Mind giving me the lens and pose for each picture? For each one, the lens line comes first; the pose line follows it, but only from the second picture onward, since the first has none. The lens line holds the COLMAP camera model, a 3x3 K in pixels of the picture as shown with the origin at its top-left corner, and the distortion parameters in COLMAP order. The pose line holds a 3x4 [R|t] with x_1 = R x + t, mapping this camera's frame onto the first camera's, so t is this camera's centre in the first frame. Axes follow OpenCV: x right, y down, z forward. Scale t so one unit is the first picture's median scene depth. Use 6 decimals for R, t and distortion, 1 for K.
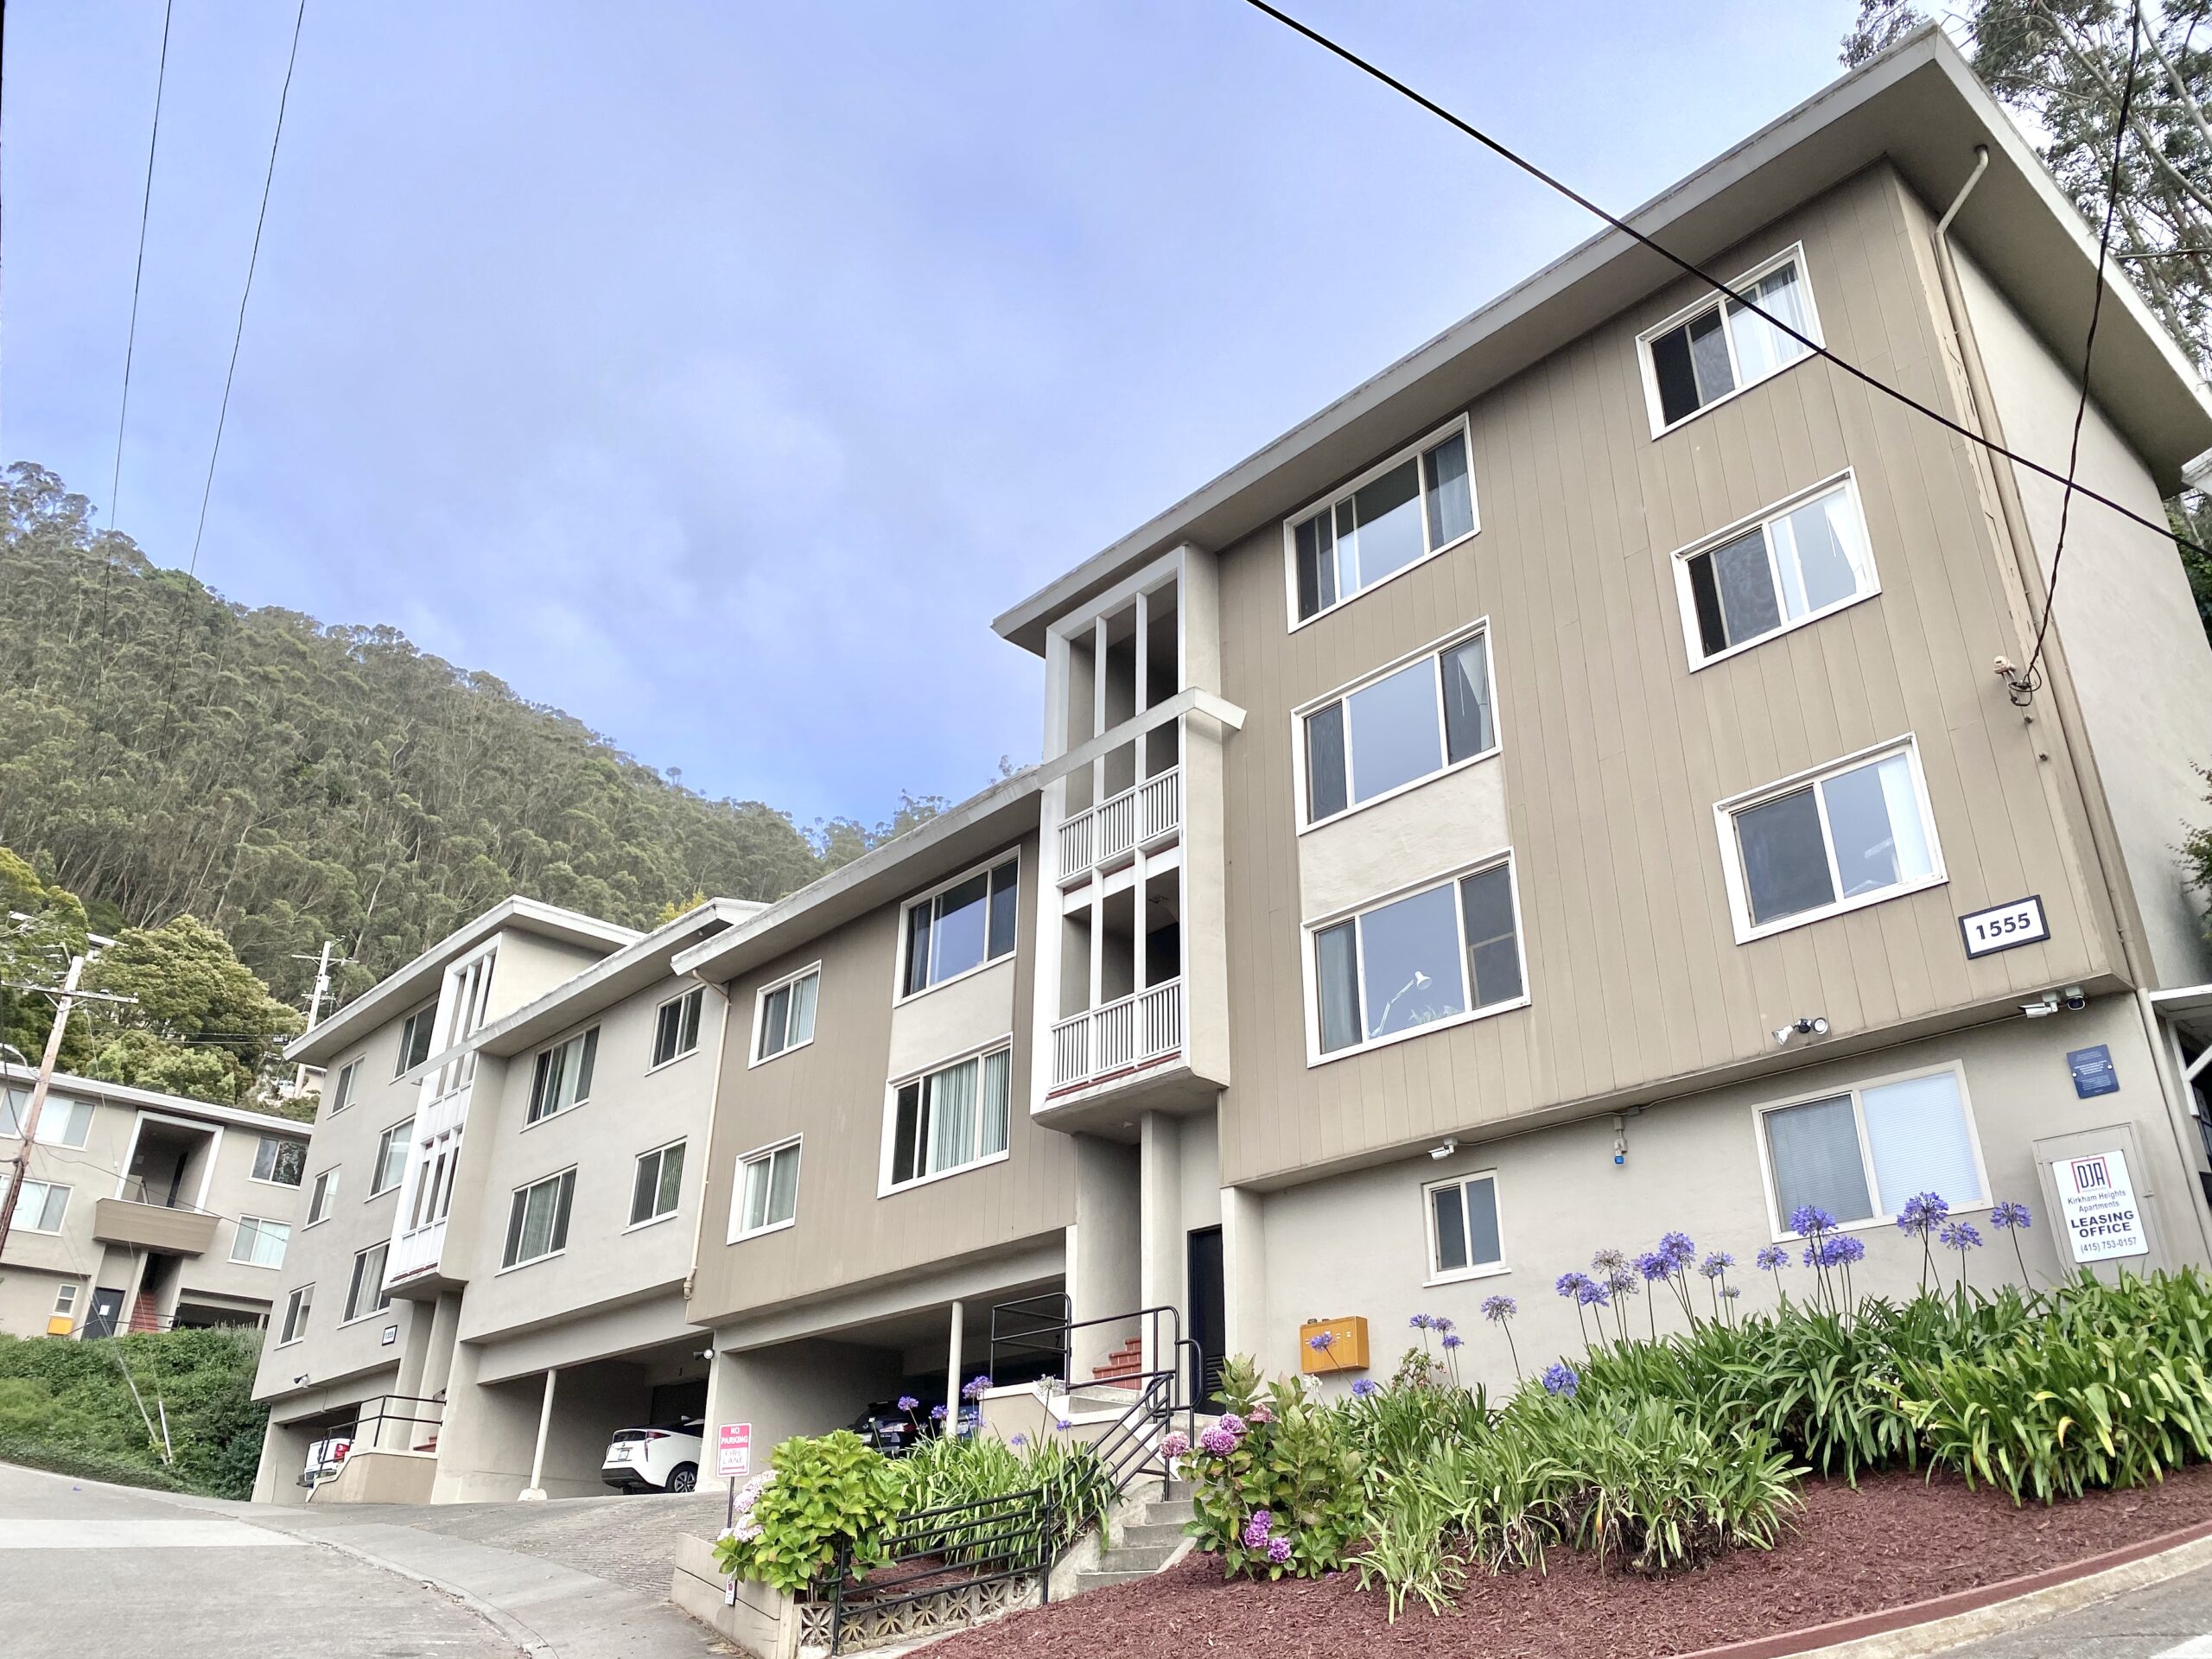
lens RADIAL K [[1699.0, 0, 1107.4], [0, 1699.0, 833.9], [0, 0, 1]] dist [0.019305, -0.014140]
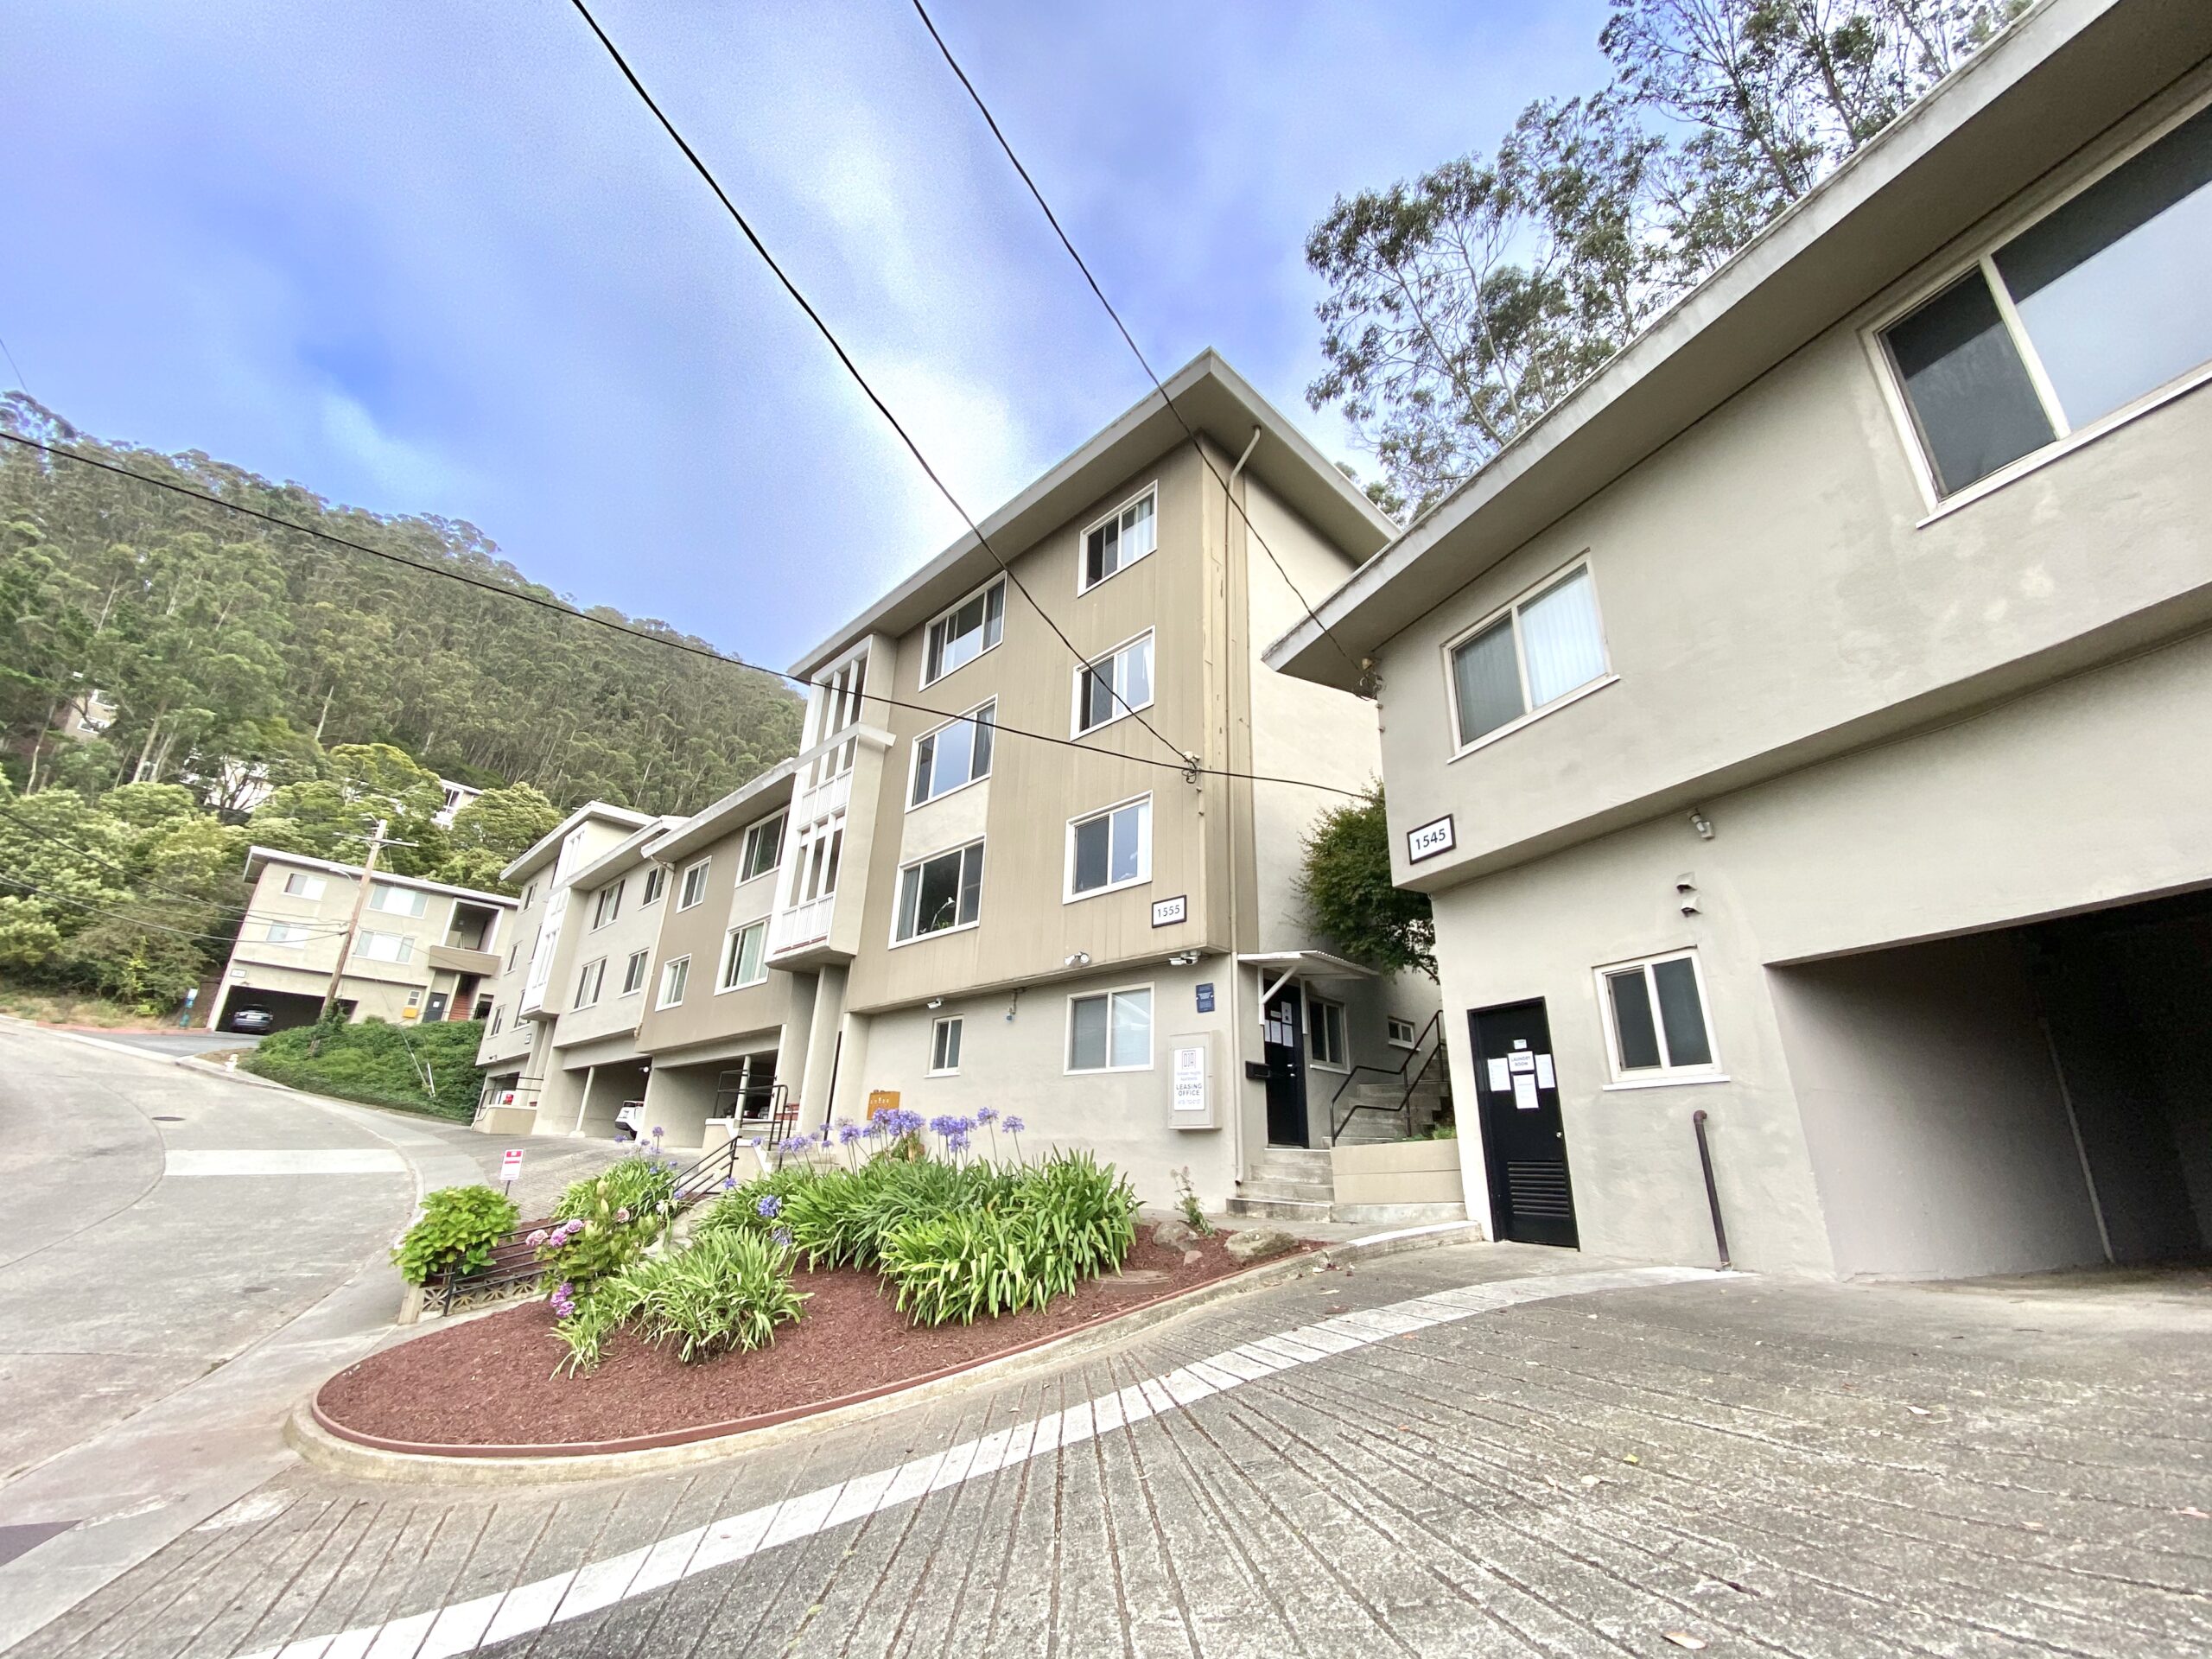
lens RADIAL K [[902.7, 0, 1109.6], [0, 902.7, 825.0], [0, 0, 1]] dist [0.008134, -0.013889]
pose [[0.999161, 0.030210, 0.027635, 0.279099], [-0.032639, 0.995213, 0.092121, -0.073153], [-0.024720, -0.092945, 0.995364, 0.066436]]
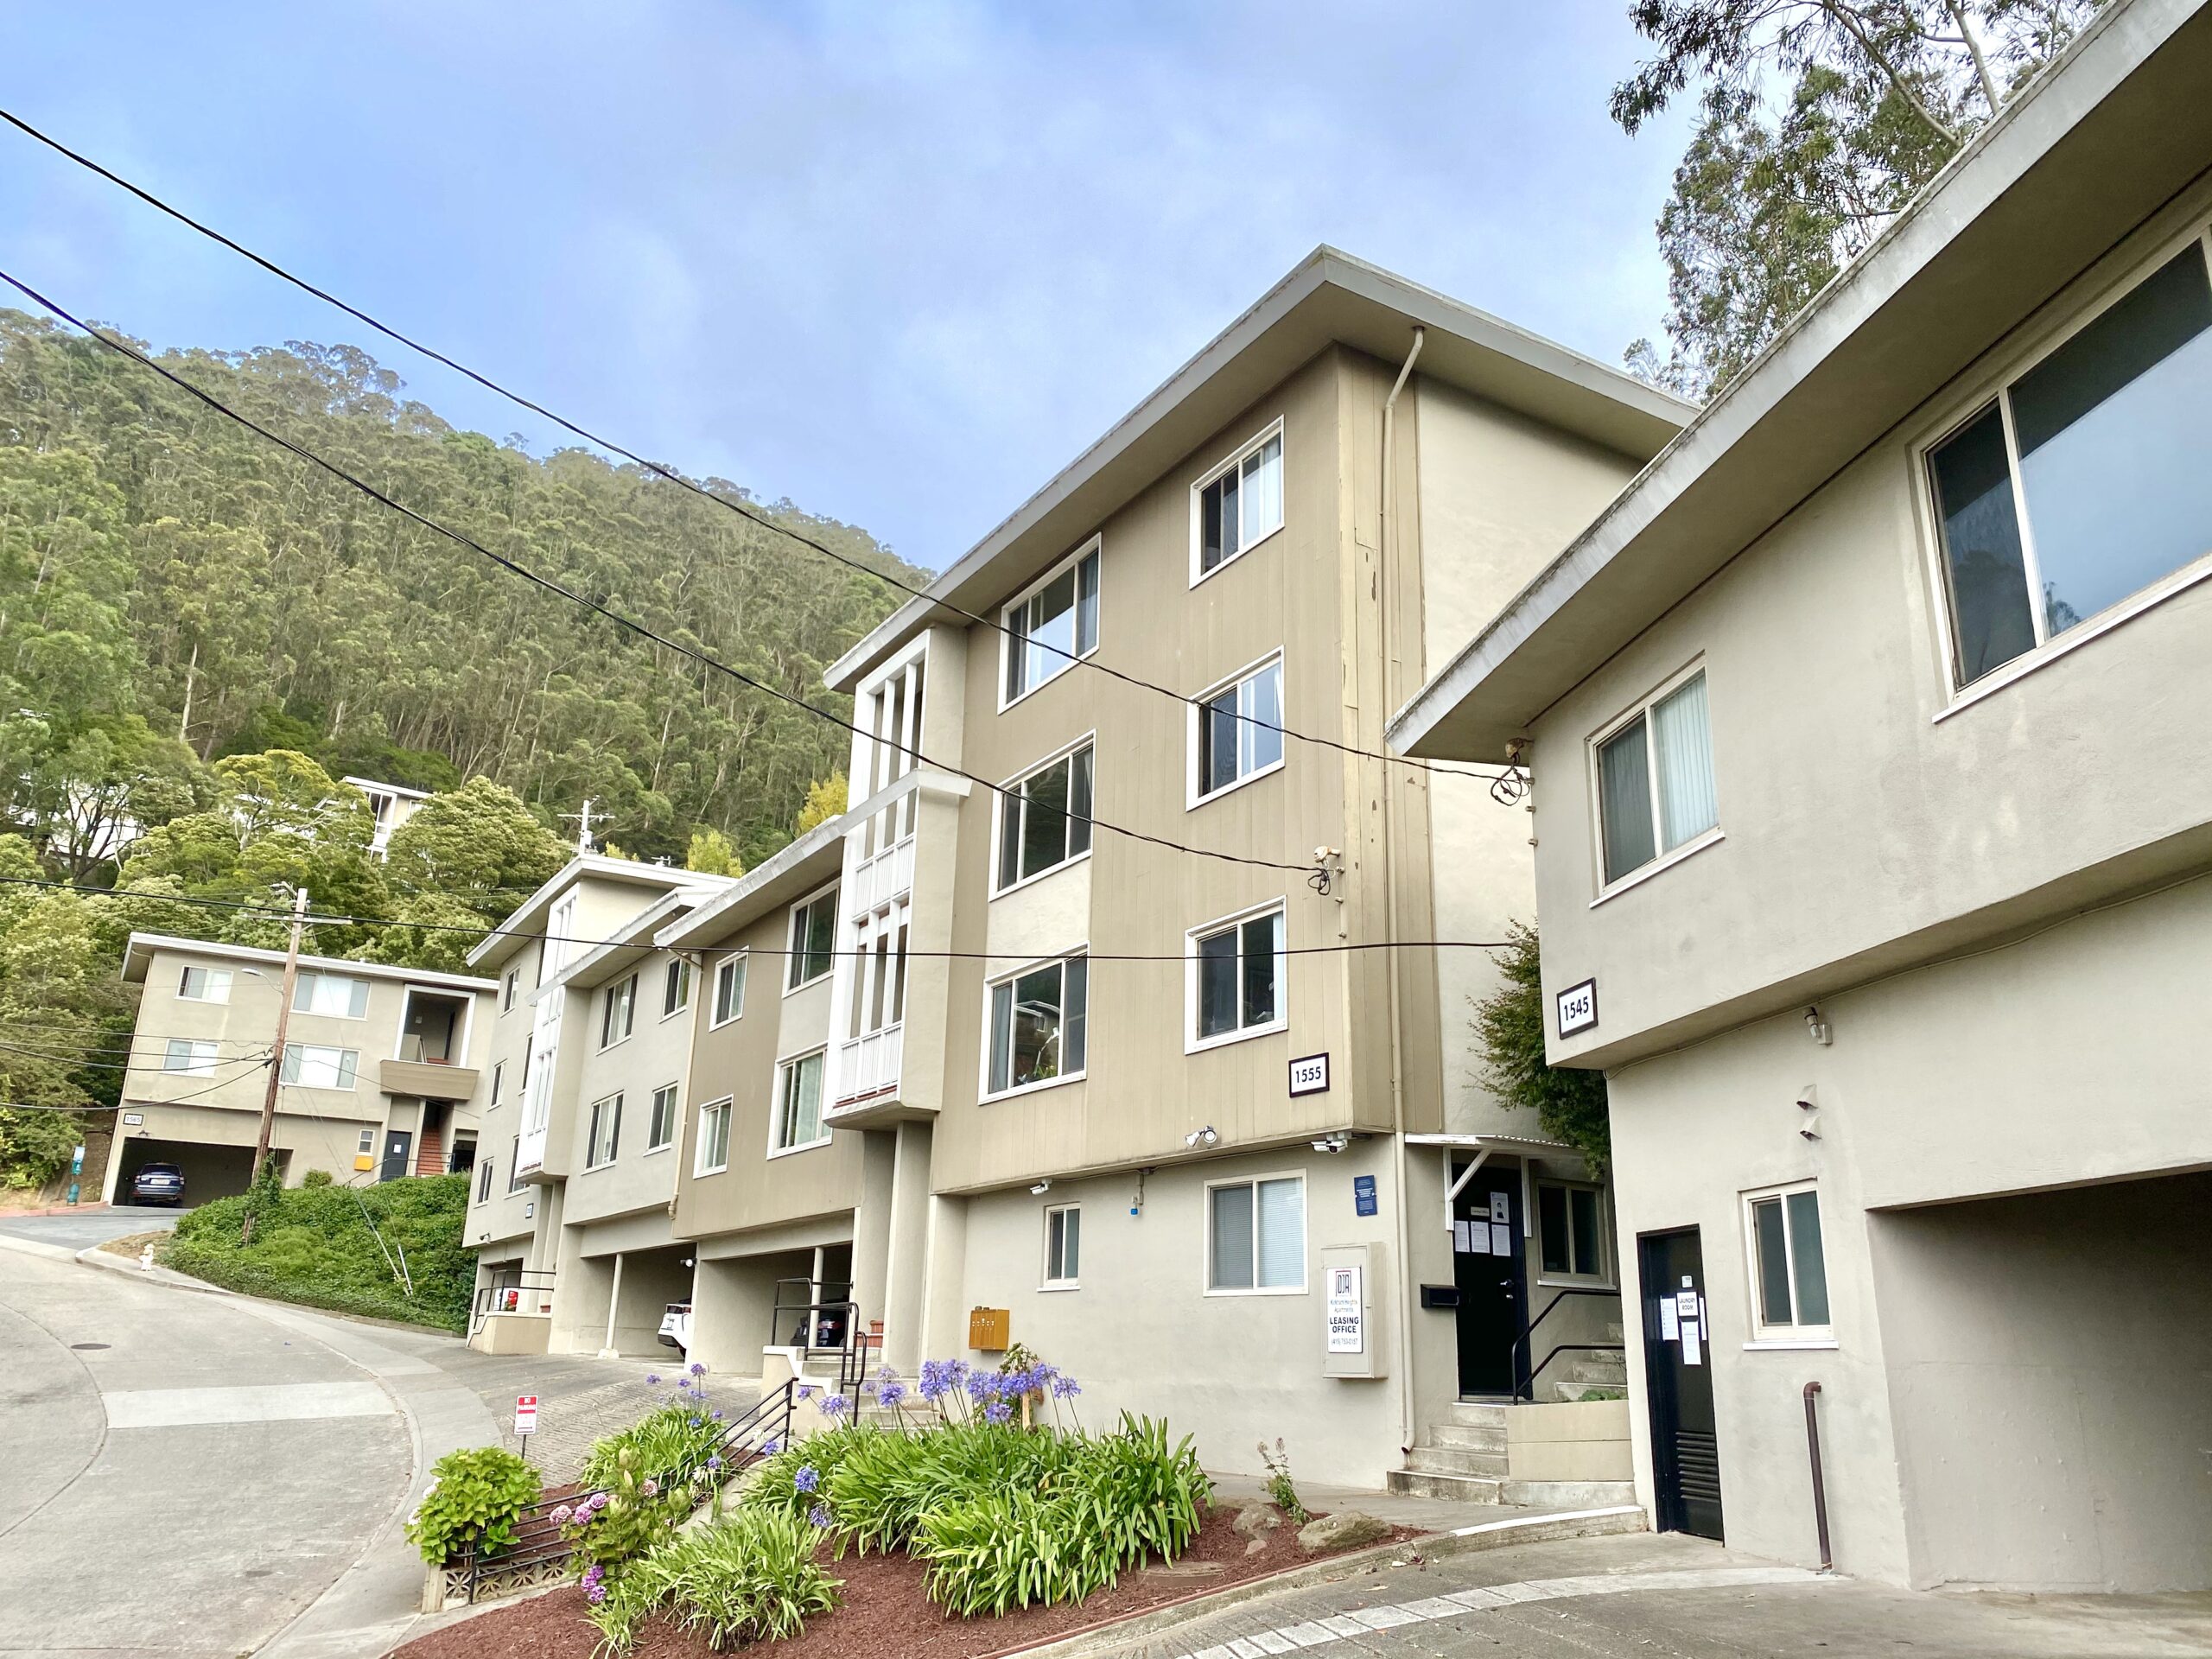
lens RADIAL K [[1699.0, 0, 1120.7], [0, 1699.0, 816.9], [0, 0, 1]] dist [0.019305, -0.014140]
pose [[0.980426, -0.049360, -0.190600, 0.407074], [0.075790, 0.988083, 0.133971, -0.197486], [0.181716, -0.145794, 0.972483, -0.129996]]
